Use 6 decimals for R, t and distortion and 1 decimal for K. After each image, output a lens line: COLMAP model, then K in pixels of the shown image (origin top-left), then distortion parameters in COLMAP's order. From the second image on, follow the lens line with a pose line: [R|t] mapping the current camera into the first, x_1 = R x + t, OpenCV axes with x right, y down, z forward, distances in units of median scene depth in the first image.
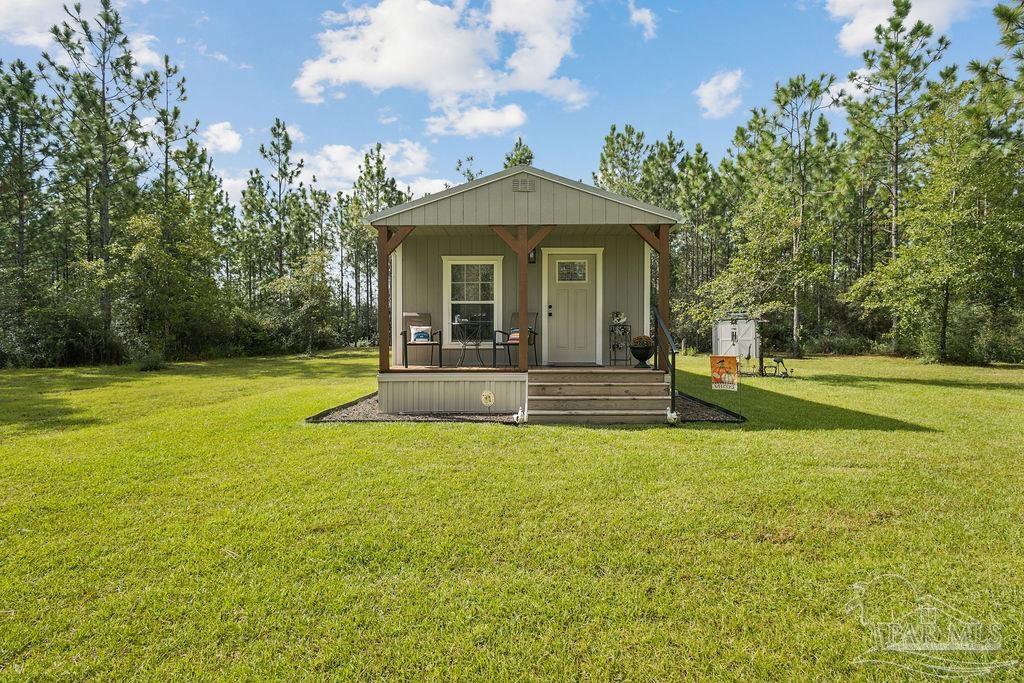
lens RADIAL K [[479.3, 0, 517.7], [0, 479.3, 330.9], [0, 0, 1]] dist [0.002966, 0.000128]
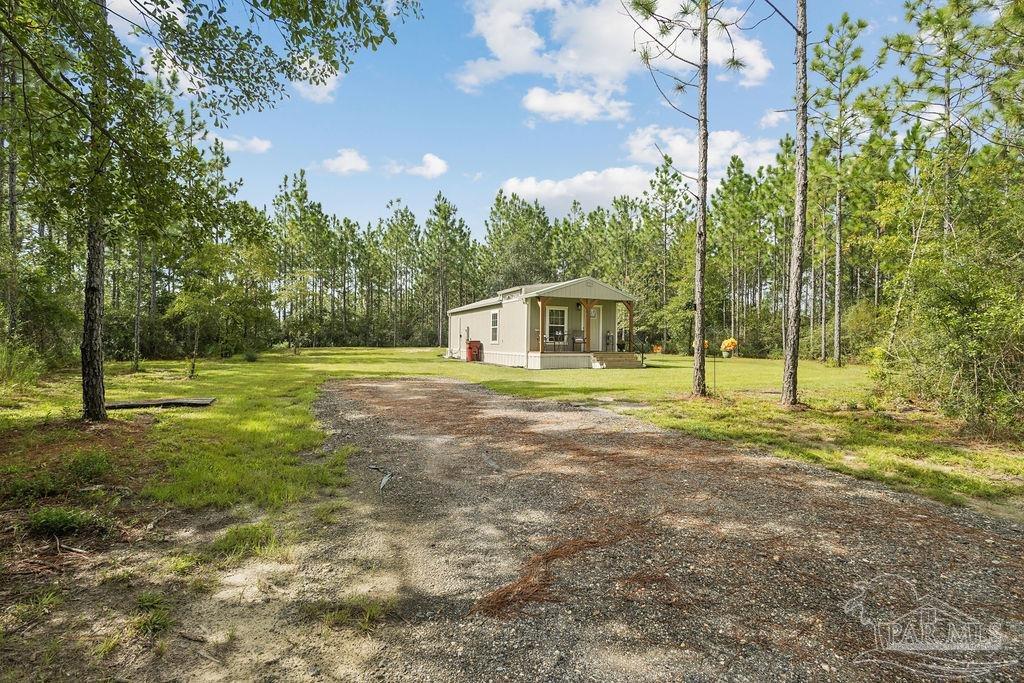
lens RADIAL K [[479.3, 0, 517.7], [0, 479.3, 330.9], [0, 0, 1]] dist [0.002966, 0.000128]
pose [[0.905623, 0.017400, 0.423727, -0.482249], [-0.014404, 0.999843, -0.010271, -0.001745], [-0.423840, 0.003198, 0.905732, -0.407378]]
